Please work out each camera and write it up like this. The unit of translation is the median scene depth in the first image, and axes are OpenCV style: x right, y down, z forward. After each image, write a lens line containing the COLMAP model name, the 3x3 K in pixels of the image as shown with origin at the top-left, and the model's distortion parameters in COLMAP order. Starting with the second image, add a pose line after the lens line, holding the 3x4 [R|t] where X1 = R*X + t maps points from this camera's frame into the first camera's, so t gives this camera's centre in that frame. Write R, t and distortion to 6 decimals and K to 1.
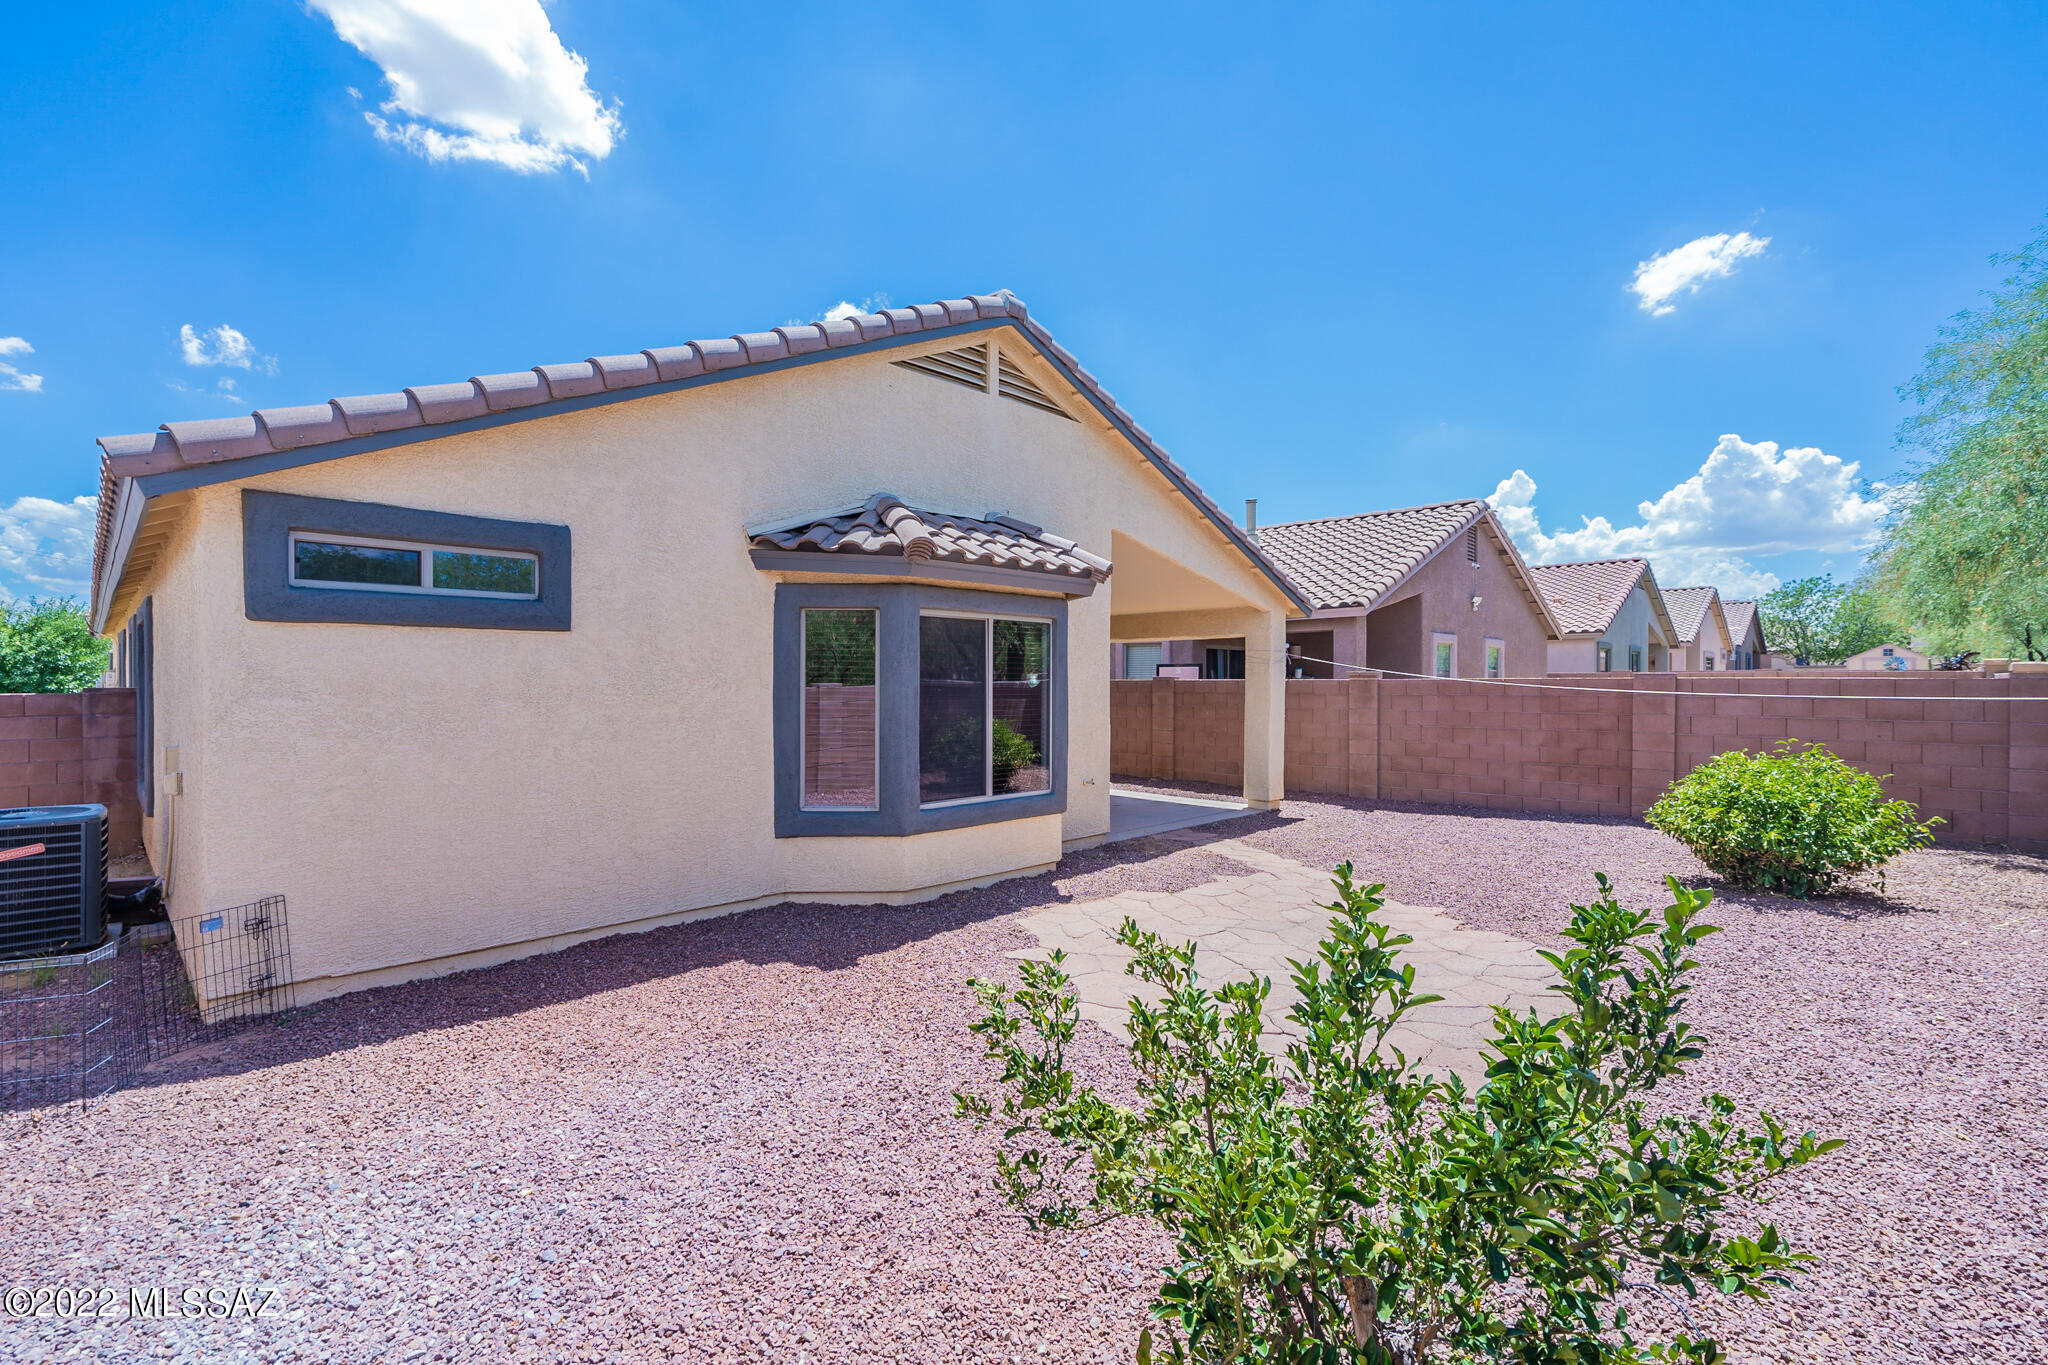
lens RADIAL K [[932.1, 0, 1010.9], [0, 932.1, 675.8], [0, 0, 1]] dist [-0.000834, 0.000315]
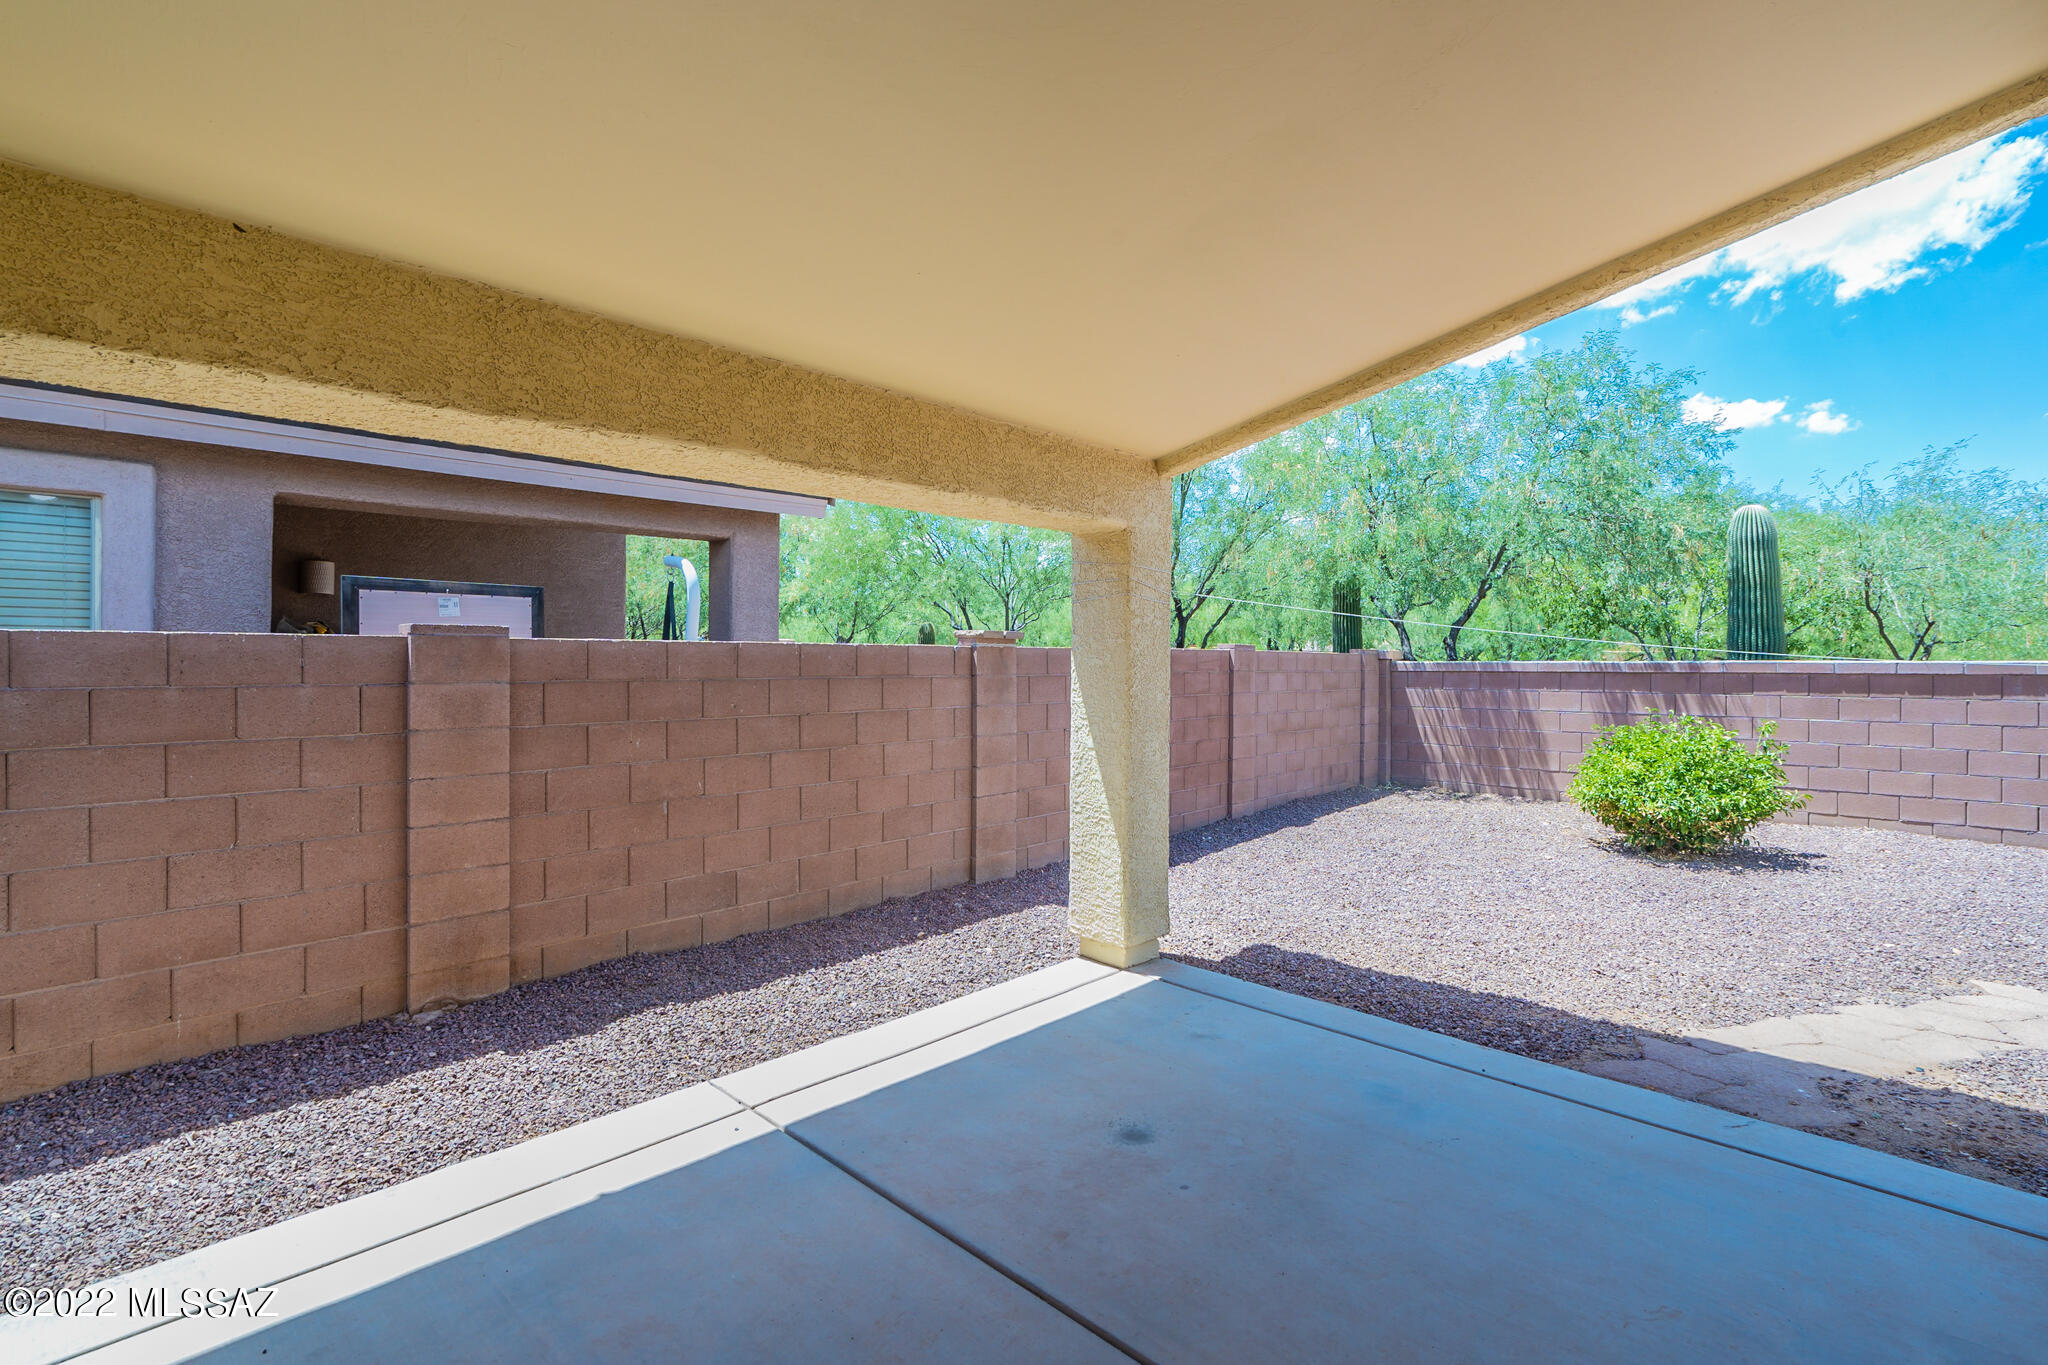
lens RADIAL K [[932.1, 0, 1010.9], [0, 932.1, 675.8], [0, 0, 1]] dist [-0.000834, 0.000315]
pose [[-0.033452, 0.000681, 0.999440, -0.158054], [0.005197, 0.999986, -0.000507, 0.022671], [-0.999427, 0.005177, -0.033455, 1.164148]]
